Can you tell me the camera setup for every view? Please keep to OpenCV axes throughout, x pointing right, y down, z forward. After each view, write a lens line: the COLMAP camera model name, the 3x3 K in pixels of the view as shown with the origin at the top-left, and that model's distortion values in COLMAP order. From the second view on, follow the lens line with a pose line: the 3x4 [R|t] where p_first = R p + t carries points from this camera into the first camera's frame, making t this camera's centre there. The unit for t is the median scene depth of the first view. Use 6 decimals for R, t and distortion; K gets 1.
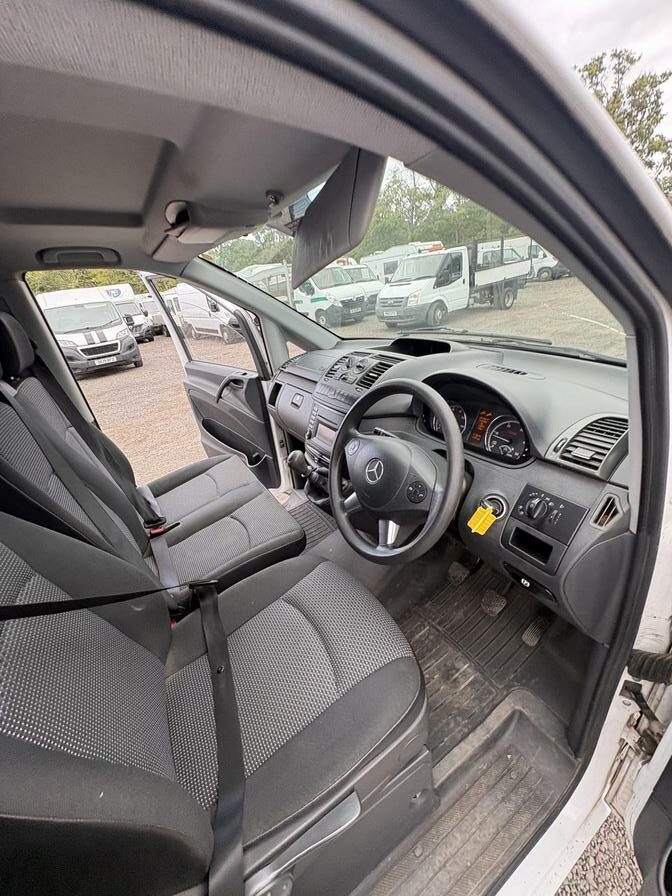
lens RADIAL K [[359.7, 0, 336.0], [0, 359.7, 448.0], [0, 0, 1]] dist [0.001632, 0.000535]
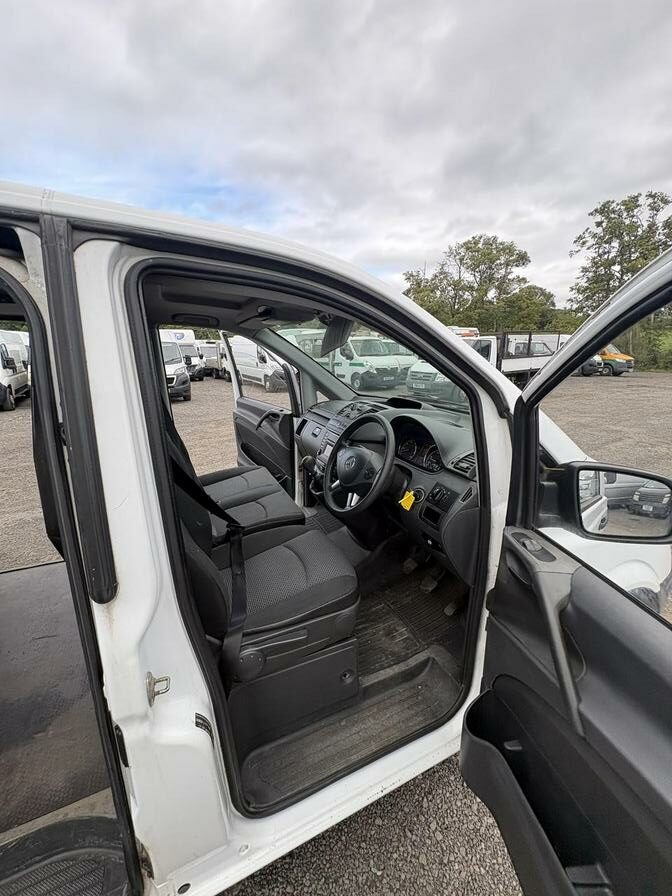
lens RADIAL K [[359.7, 0, 336.0], [0, 359.7, 448.0], [0, 0, 1]] dist [0.001632, 0.000535]
pose [[0.986322, 0.147601, -0.073364, 0.053183], [-0.157554, 0.975022, -0.156550, 0.092902], [0.048424, 0.165967, 0.984942, -0.238998]]
